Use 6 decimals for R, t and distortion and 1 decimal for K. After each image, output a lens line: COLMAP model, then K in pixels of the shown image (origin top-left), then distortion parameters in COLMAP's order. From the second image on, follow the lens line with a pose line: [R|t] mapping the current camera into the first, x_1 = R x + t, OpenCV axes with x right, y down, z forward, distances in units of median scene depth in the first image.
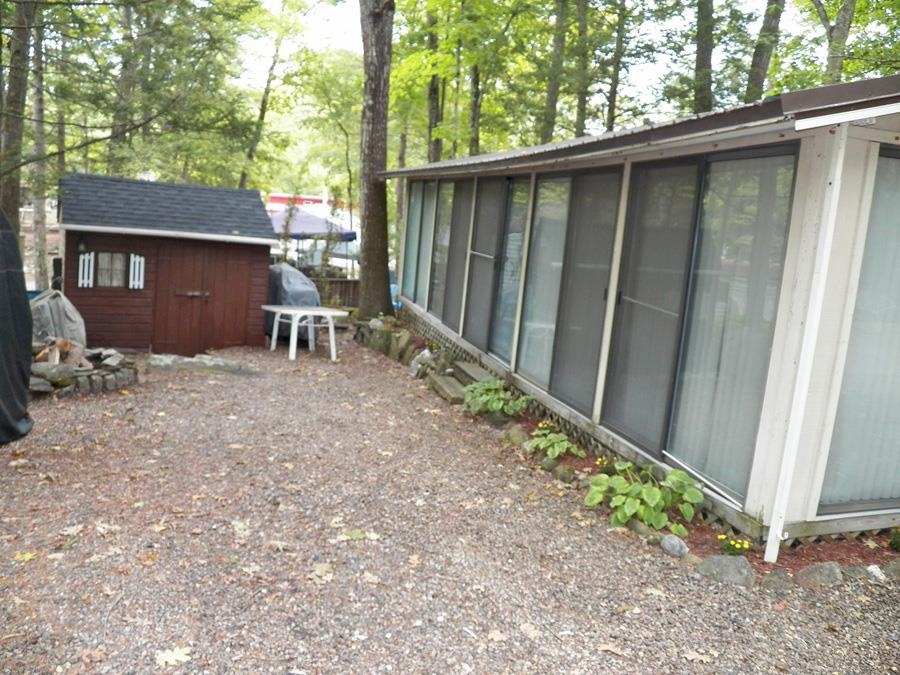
lens RADIAL K [[730.4, 0, 447.5], [0, 730.4, 338.2], [0, 0, 1]] dist [-0.141234, 0.099368]
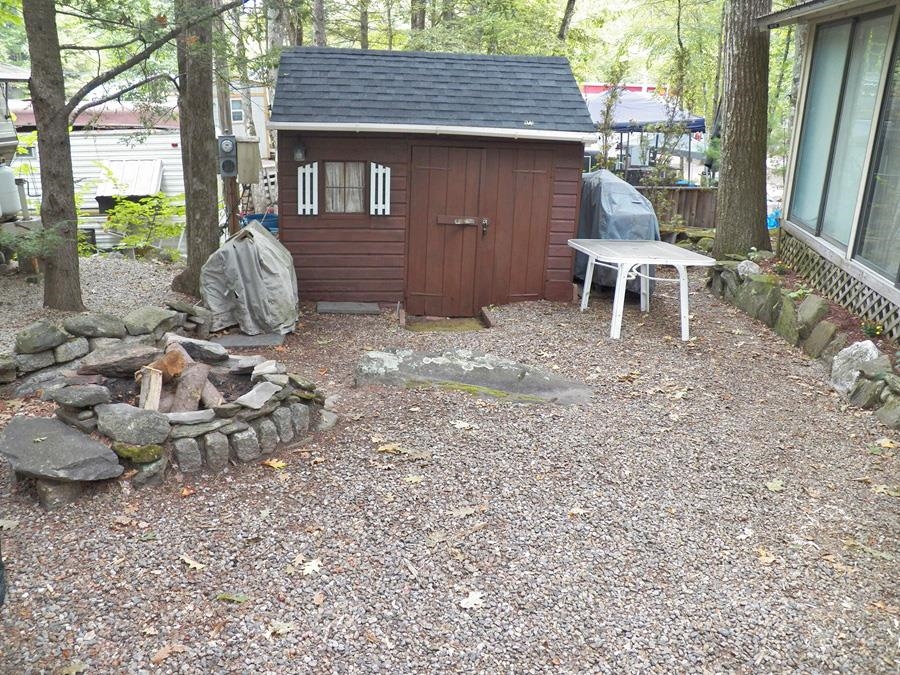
lens RADIAL K [[730.4, 0, 455.6], [0, 730.4, 337.7], [0, 0, 1]] dist [-0.141234, 0.099368]
pose [[0.916826, 0.064688, -0.394012, -0.095828], [-0.007893, 0.989533, 0.144092, -0.053707], [0.399209, -0.128997, 0.907740, 0.391838]]
